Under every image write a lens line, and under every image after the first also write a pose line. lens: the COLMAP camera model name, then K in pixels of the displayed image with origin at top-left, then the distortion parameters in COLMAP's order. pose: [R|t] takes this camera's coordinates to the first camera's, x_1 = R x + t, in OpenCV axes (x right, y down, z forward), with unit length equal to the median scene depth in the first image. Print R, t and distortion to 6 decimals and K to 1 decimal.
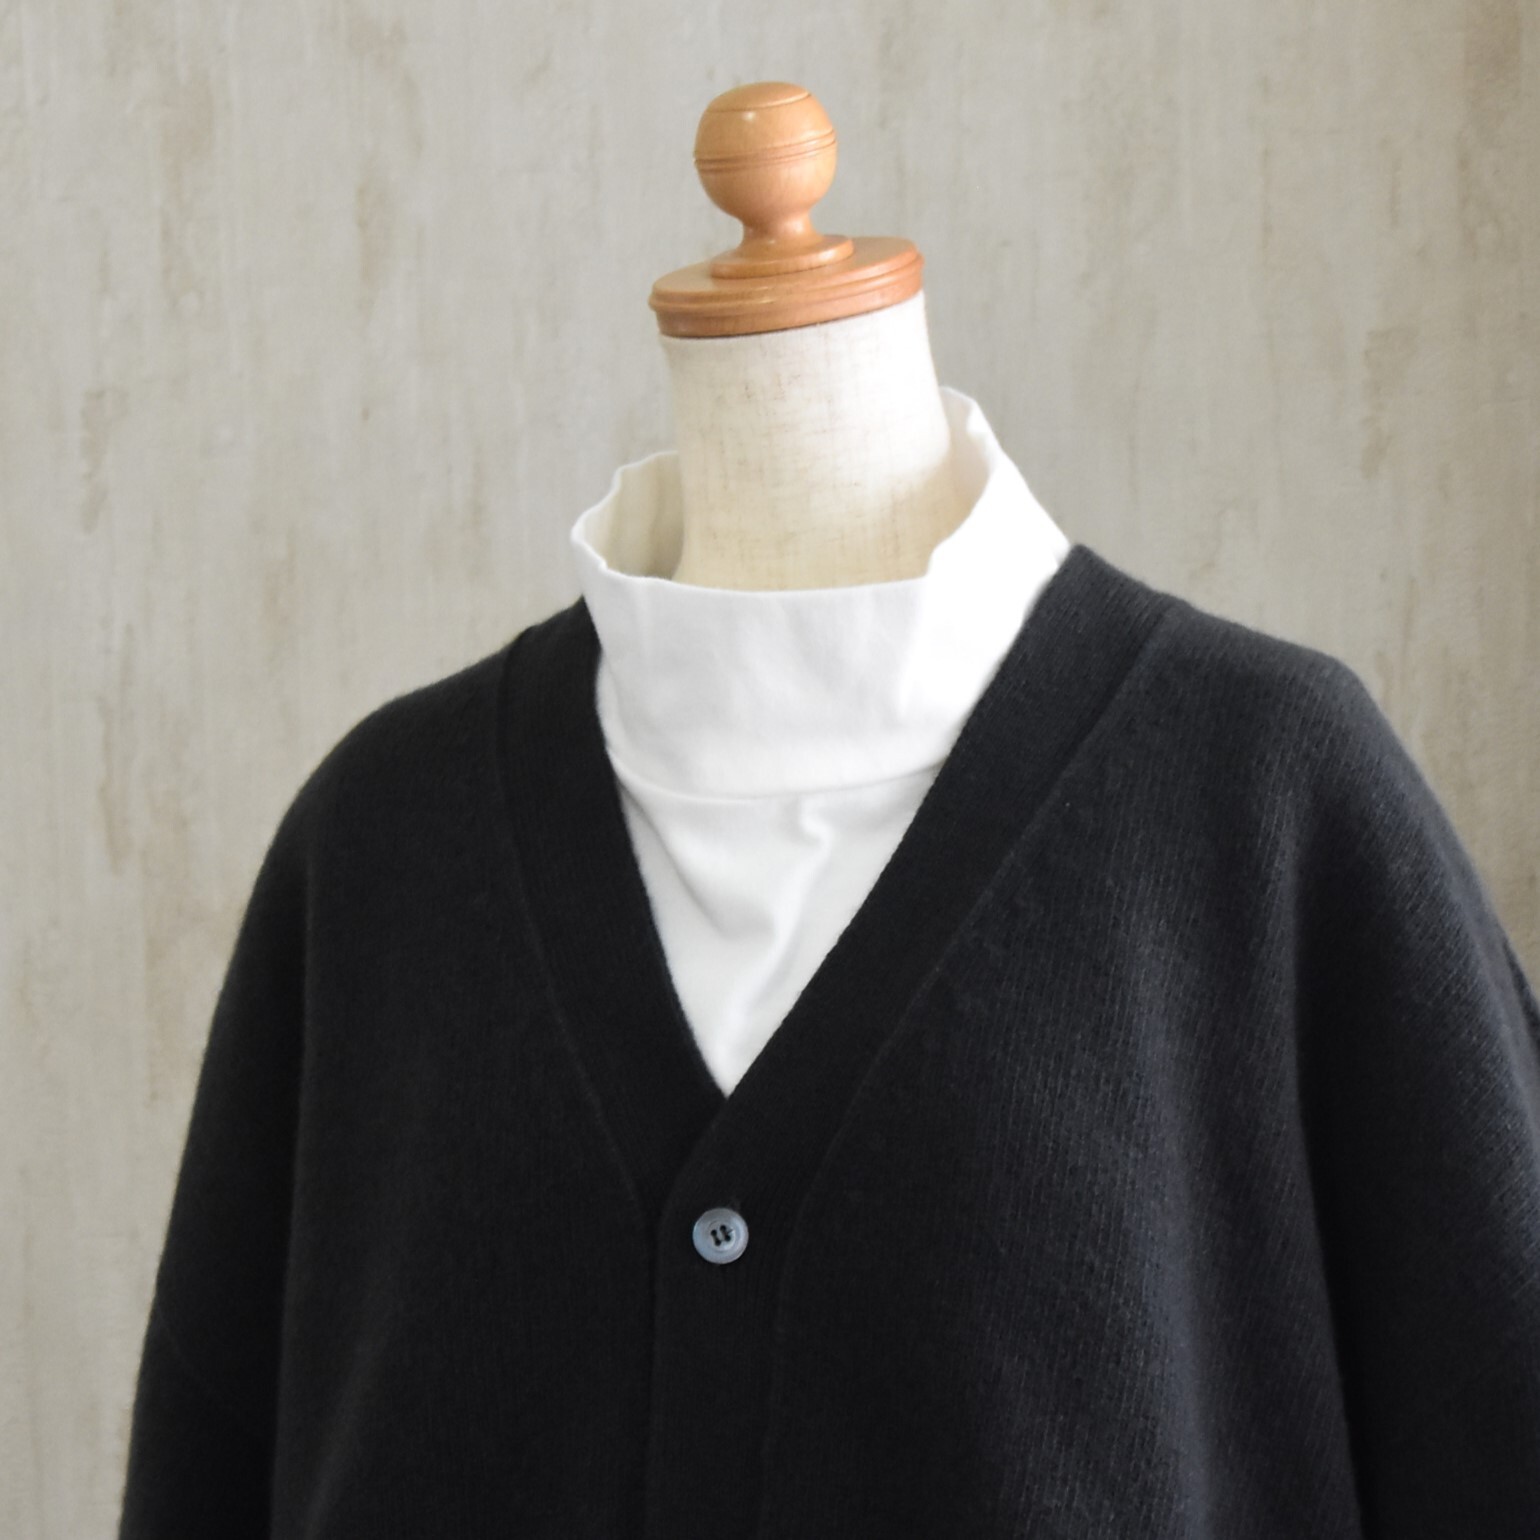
lens RADIAL K [[5480.2, 0, 804.6], [0, 5480.2, 872.1], [0, 0, 1]] dist [0.288694, 2.169380]
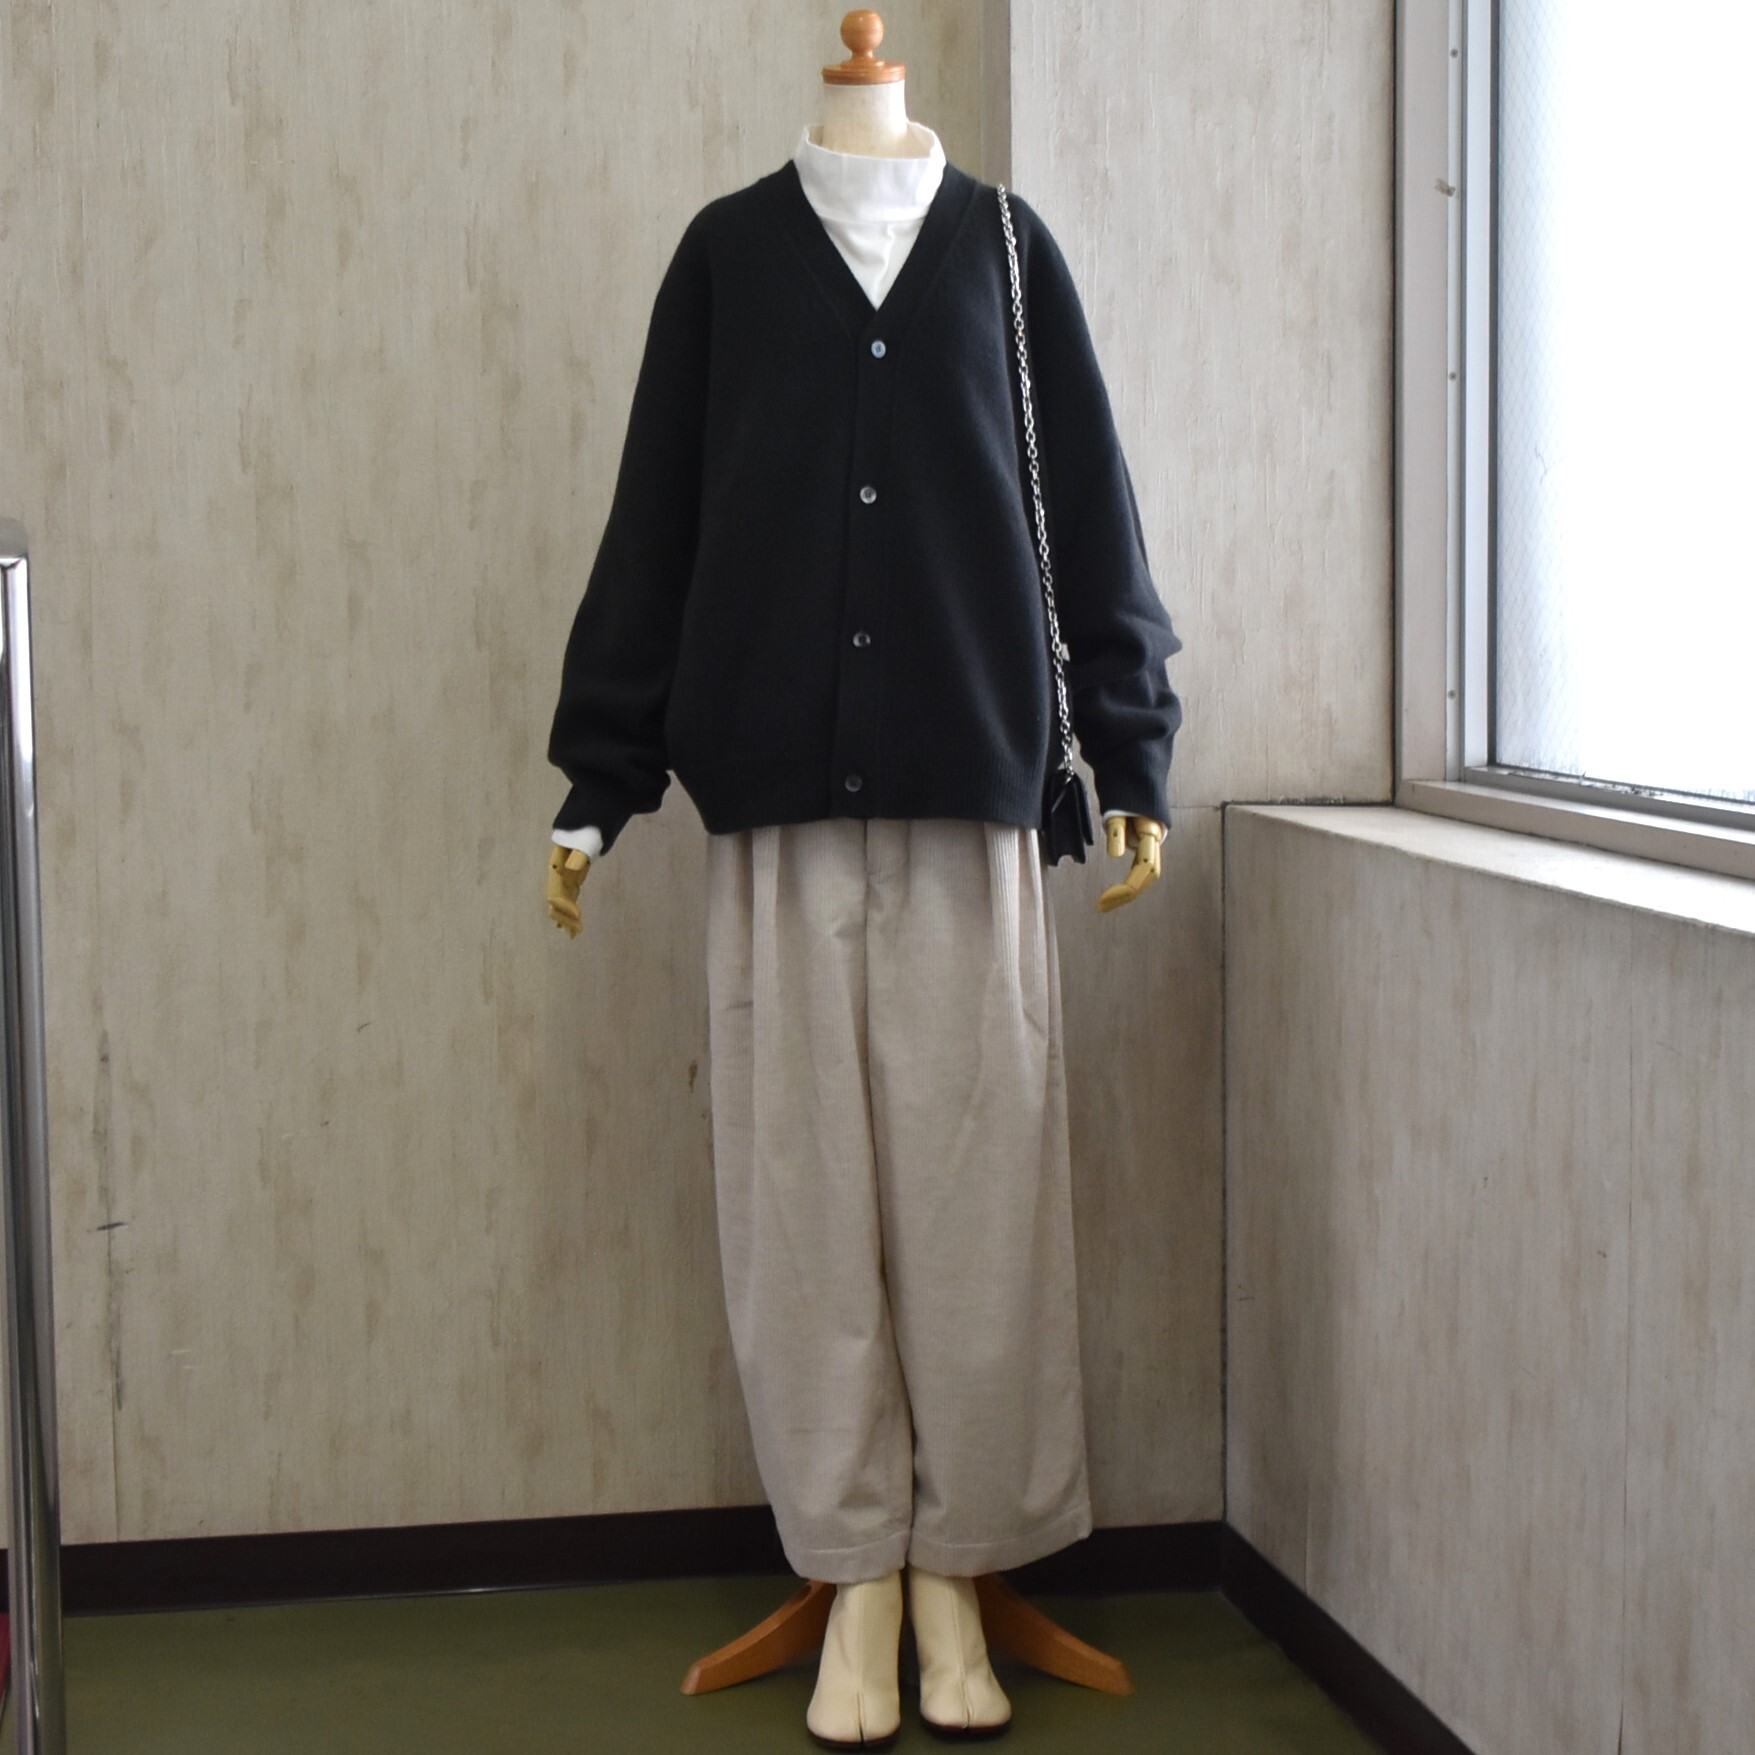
lens RADIAL K [[3214.4, 0, 900.9], [0, 3214.4, 837.2], [0, 0, 1]] dist [-0.006549, 0.222286]
pose [[0.912701, -0.013457, 0.408406, -0.635306], [-0.005553, 0.998957, 0.045326, 0.215654], [-0.408590, -0.043637, 0.911674, -0.641242]]
